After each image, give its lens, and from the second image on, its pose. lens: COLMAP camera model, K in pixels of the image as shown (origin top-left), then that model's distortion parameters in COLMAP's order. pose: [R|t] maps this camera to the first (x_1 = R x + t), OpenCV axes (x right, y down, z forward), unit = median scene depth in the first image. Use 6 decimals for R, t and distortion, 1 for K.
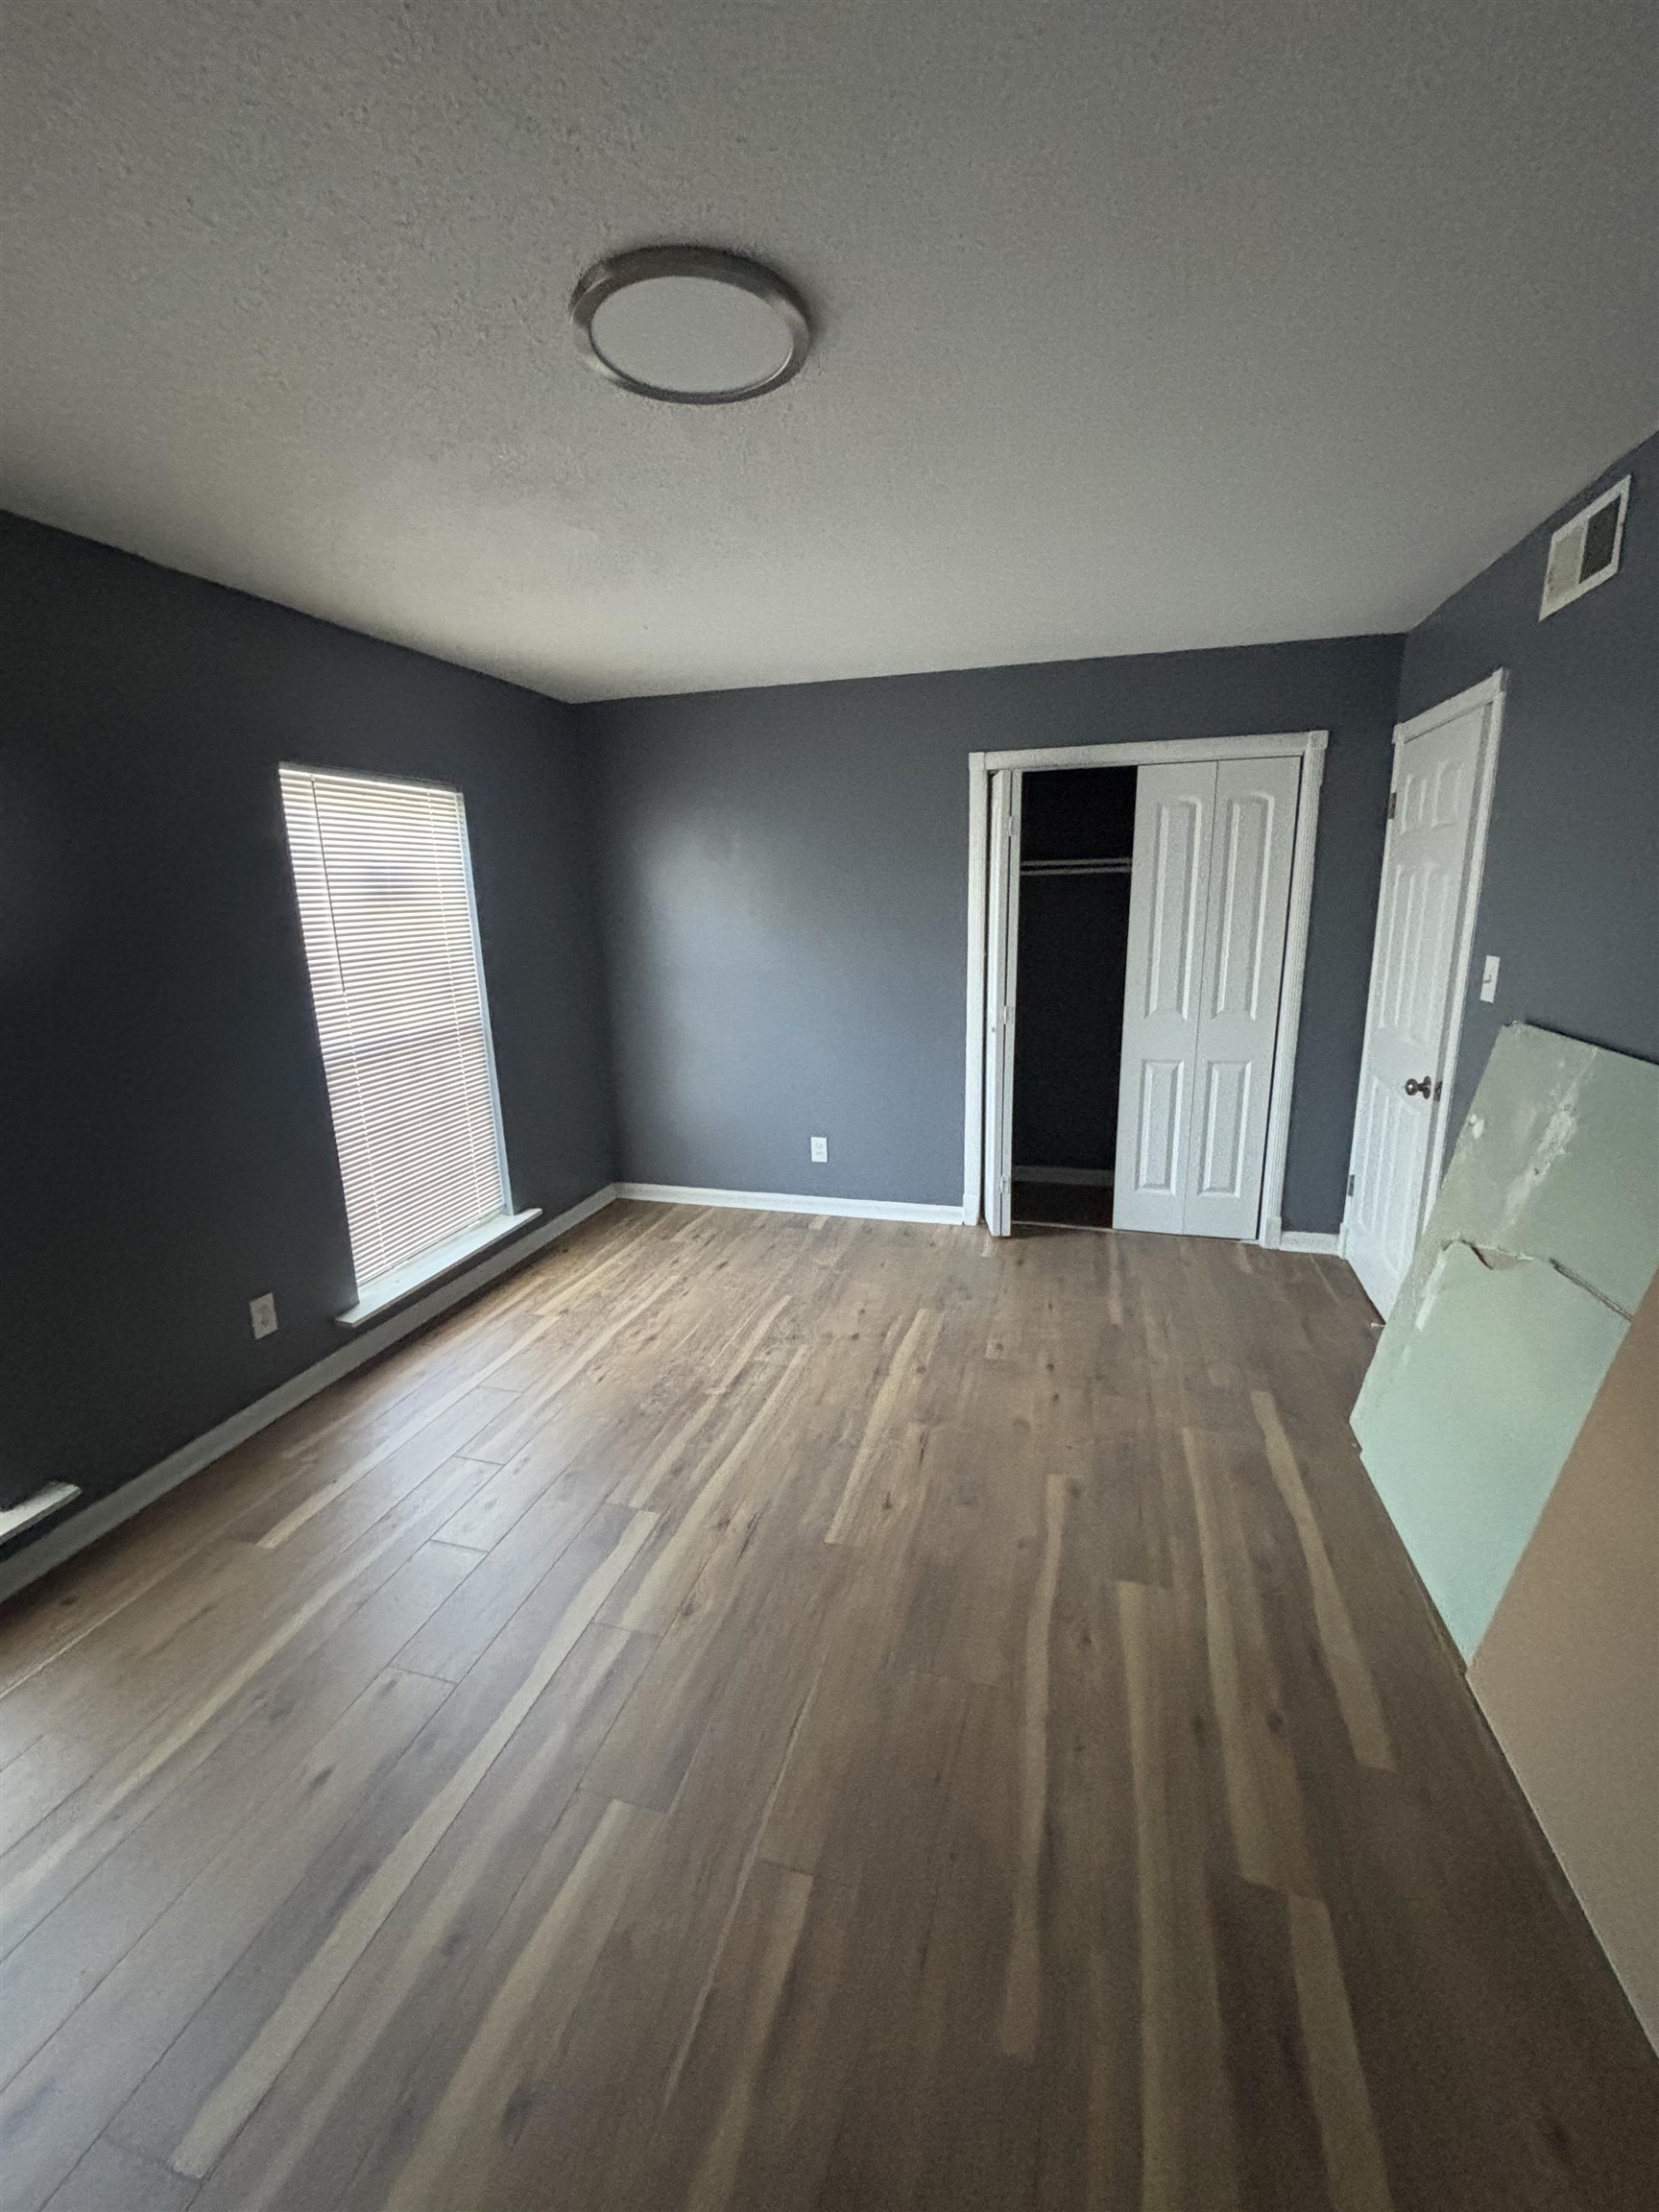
lens RADIAL K [[900.1, 0, 829.9], [0, 900.1, 1110.9], [0, 0, 1]] dist [0.020339, 0.000100]
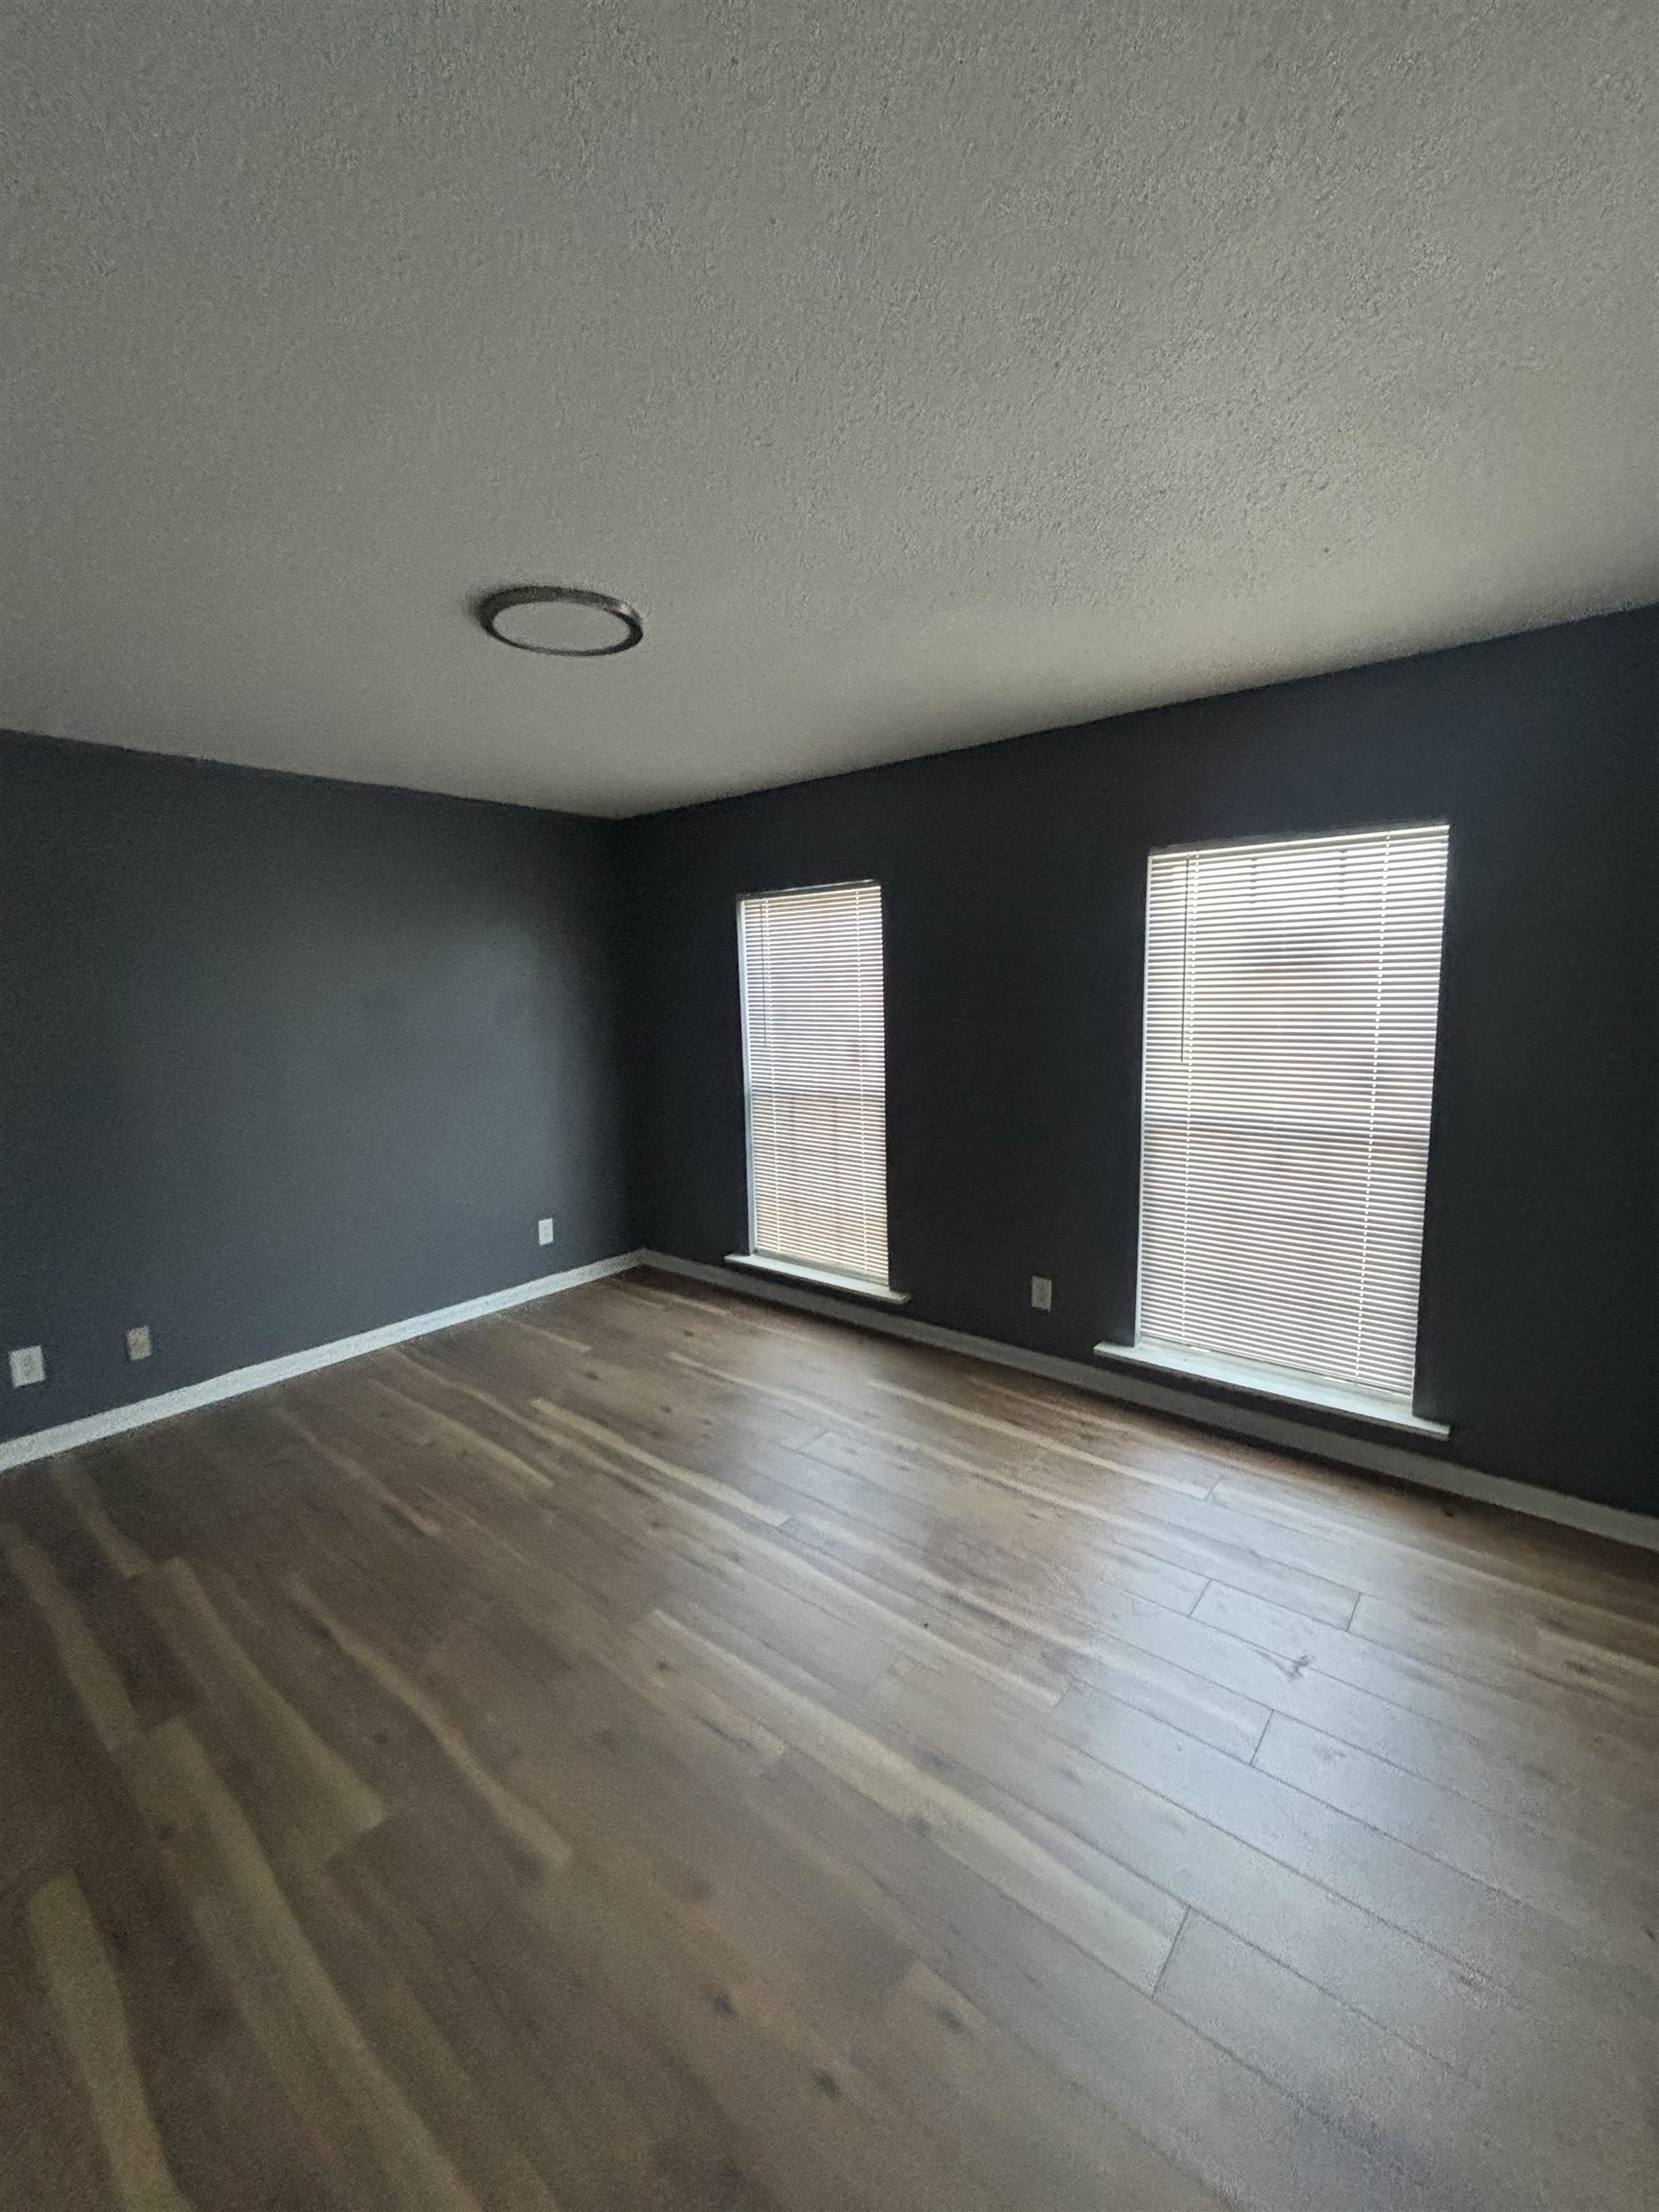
lens RADIAL K [[900.1, 0, 829.9], [0, 900.1, 1110.9], [0, 0, 1]] dist [0.020339, 0.000100]
pose [[-0.393667, 0.165926, -0.904154, 0.666263], [-0.182959, 0.949754, 0.253954, -0.319137], [0.900862, 0.265396, -0.343529, 1.214758]]
